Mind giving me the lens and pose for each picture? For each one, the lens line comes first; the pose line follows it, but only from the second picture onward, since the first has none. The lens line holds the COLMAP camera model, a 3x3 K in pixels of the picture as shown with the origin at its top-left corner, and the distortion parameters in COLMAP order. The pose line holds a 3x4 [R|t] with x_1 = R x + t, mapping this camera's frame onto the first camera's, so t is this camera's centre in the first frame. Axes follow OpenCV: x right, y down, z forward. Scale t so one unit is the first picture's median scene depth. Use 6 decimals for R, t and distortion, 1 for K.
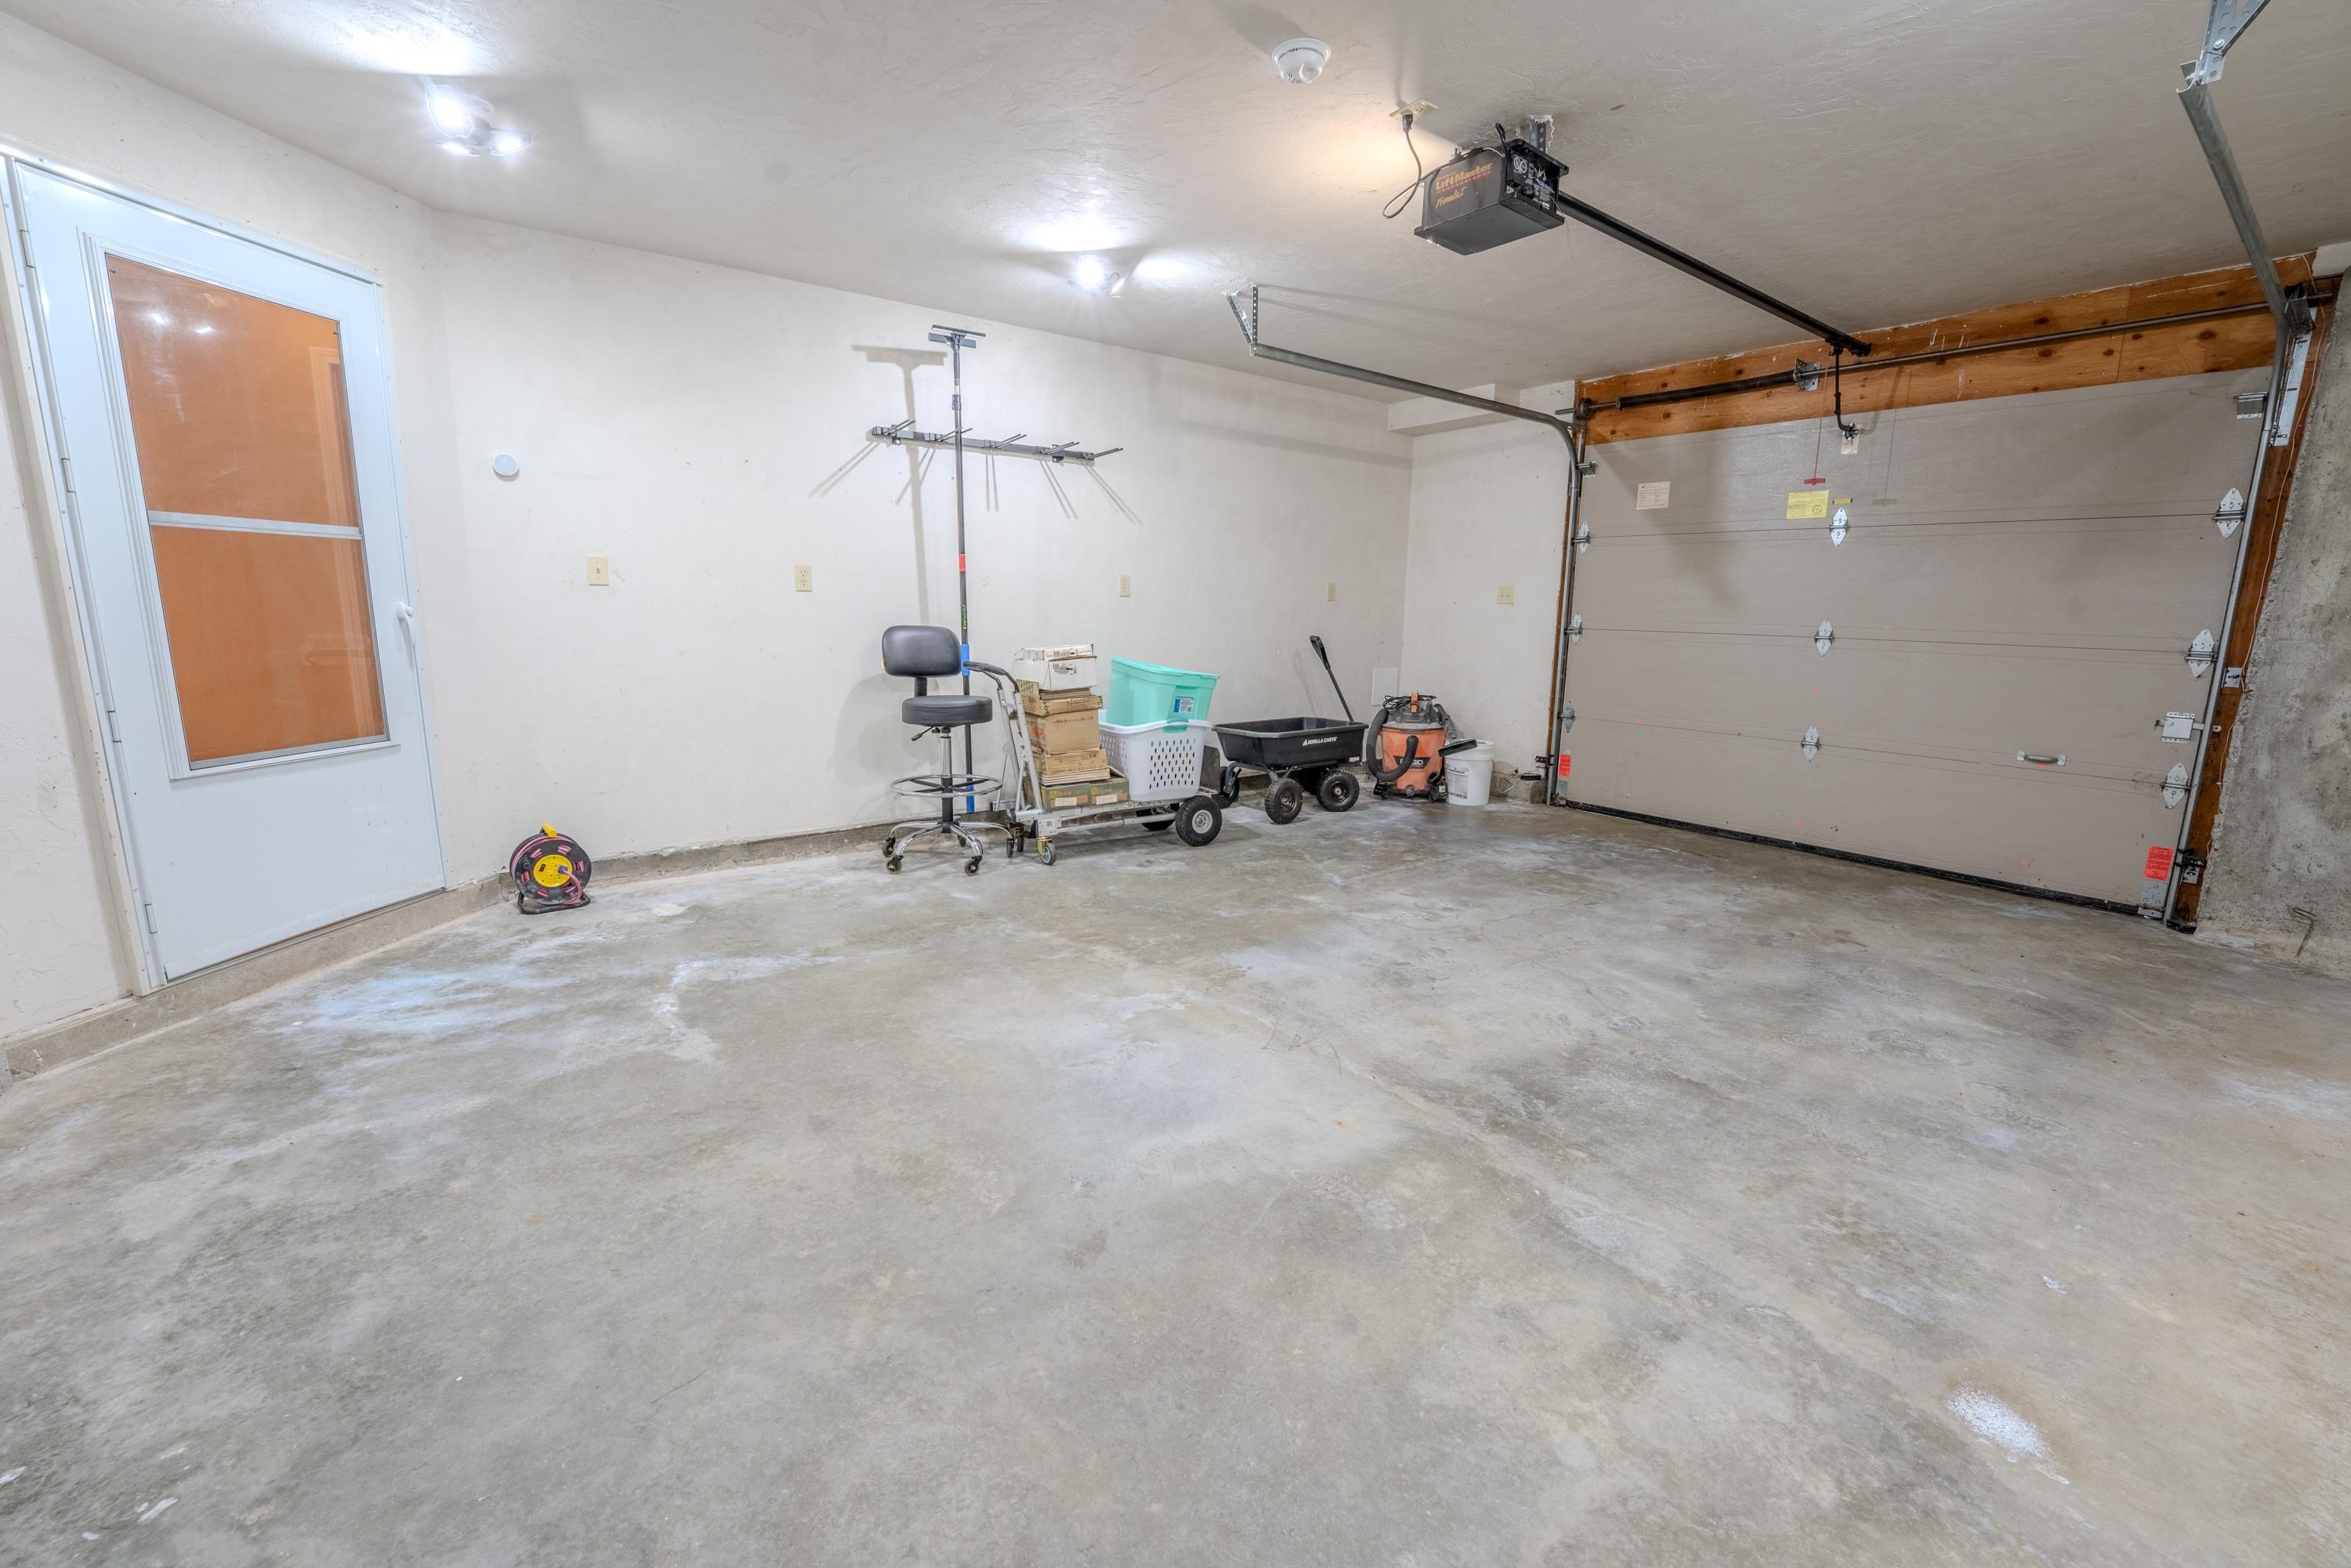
lens RADIAL K [[954.9, 0, 1172.7], [0, 954.9, 781.3], [0, 0, 1]] dist [-0.032215, 0.003976]
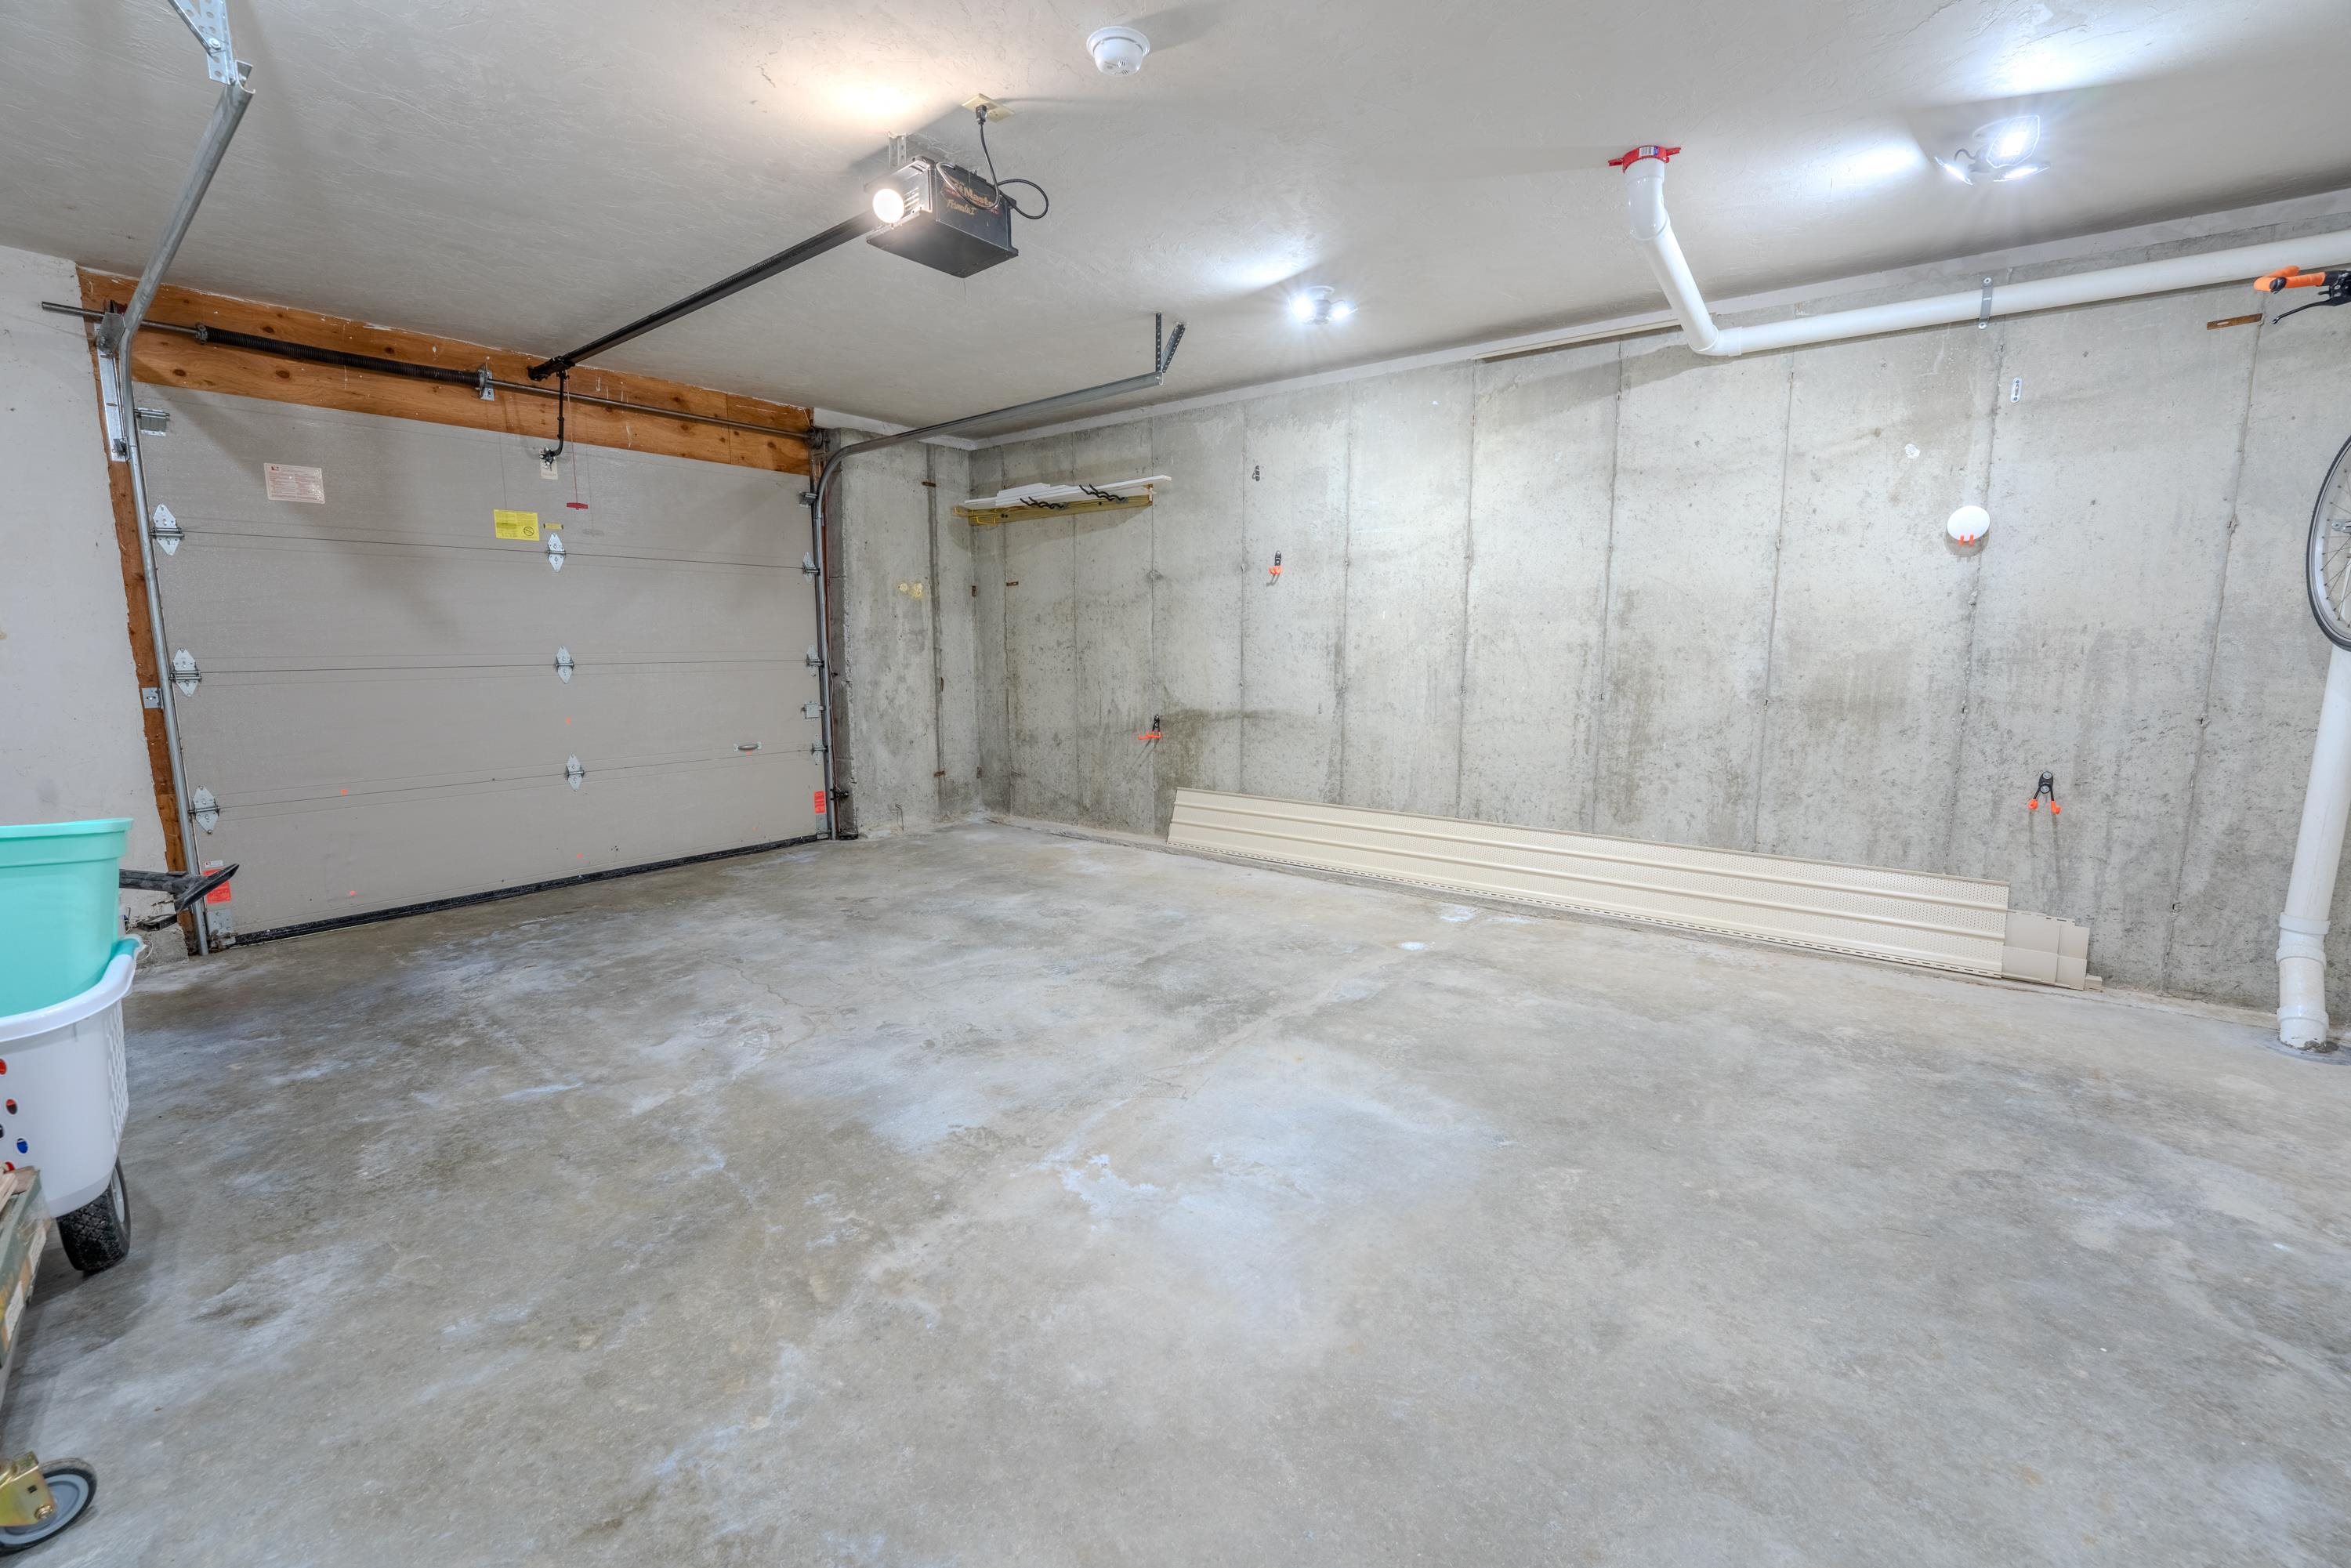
lens RADIAL K [[954.9, 0, 1172.7], [0, 954.9, 781.3], [0, 0, 1]] dist [-0.032215, 0.003976]
pose [[-0.263126, -0.153100, 0.952536, -0.543665], [0.174079, 0.963588, 0.202964, -0.158787], [-0.948926, 0.219222, -0.226894, 0.825716]]
